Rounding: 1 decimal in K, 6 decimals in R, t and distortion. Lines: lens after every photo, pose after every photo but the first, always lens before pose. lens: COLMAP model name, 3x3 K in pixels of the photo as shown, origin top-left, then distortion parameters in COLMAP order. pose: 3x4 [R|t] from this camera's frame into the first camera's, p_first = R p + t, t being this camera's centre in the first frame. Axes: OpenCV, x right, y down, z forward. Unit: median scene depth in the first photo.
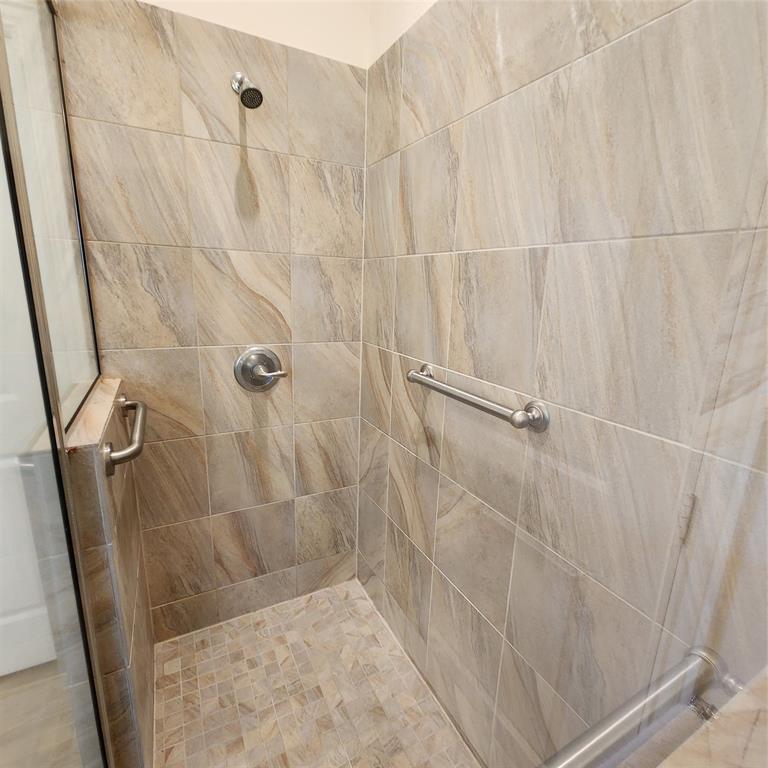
lens RADIAL K [[419.6, 0, 390.9], [0, 419.6, 385.7], [0, 0, 1]] dist [0.000448, 0.000031]
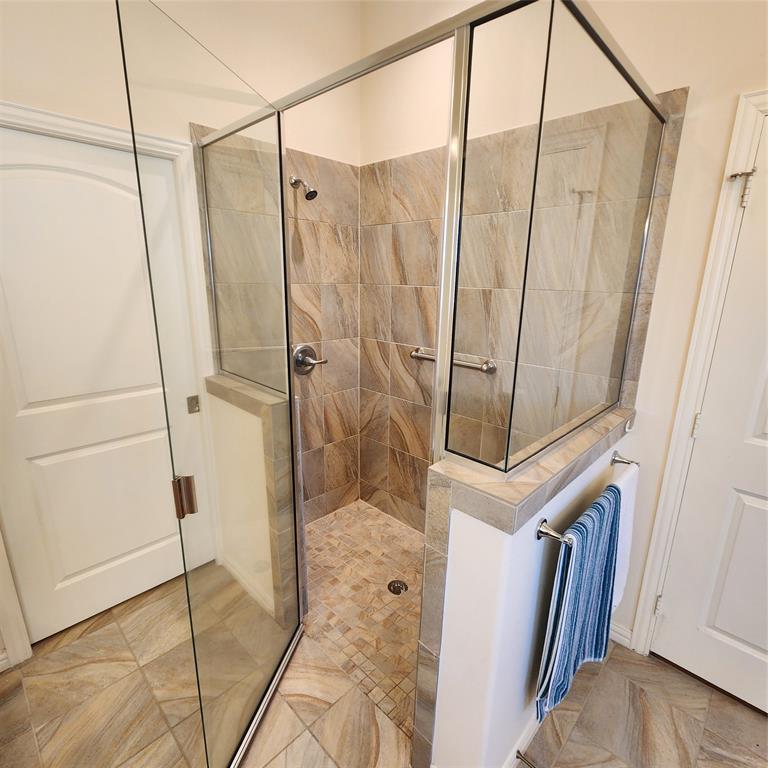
lens RADIAL K [[419.6, 0, 390.9], [0, 419.6, 385.7], [0, 0, 1]] dist [0.000448, 0.000031]
pose [[0.952332, -0.096876, 0.289272, -0.492840], [0.089709, 0.995244, 0.037967, 0.026499], [-0.291574, -0.010206, 0.956494, -0.580995]]
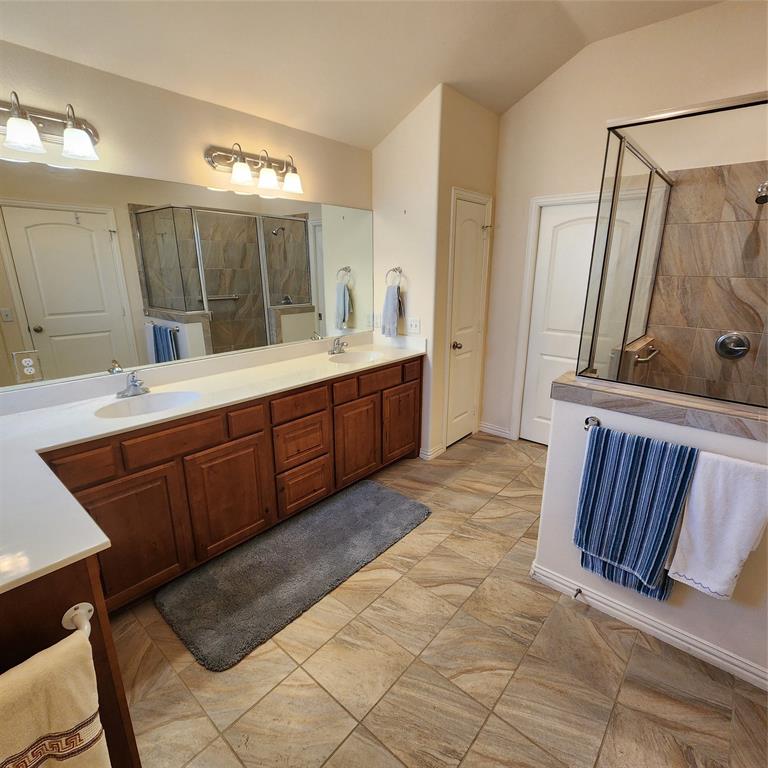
lens RADIAL K [[419.6, 0, 390.9], [0, 419.6, 385.7], [0, 0, 1]] dist [0.000448, 0.000031]
pose [[0.369453, 0.226363, -0.901257, 0.797139], [-0.212809, 0.964711, 0.155064, 0.159381], [0.904554, 0.134507, 0.404587, -0.988622]]
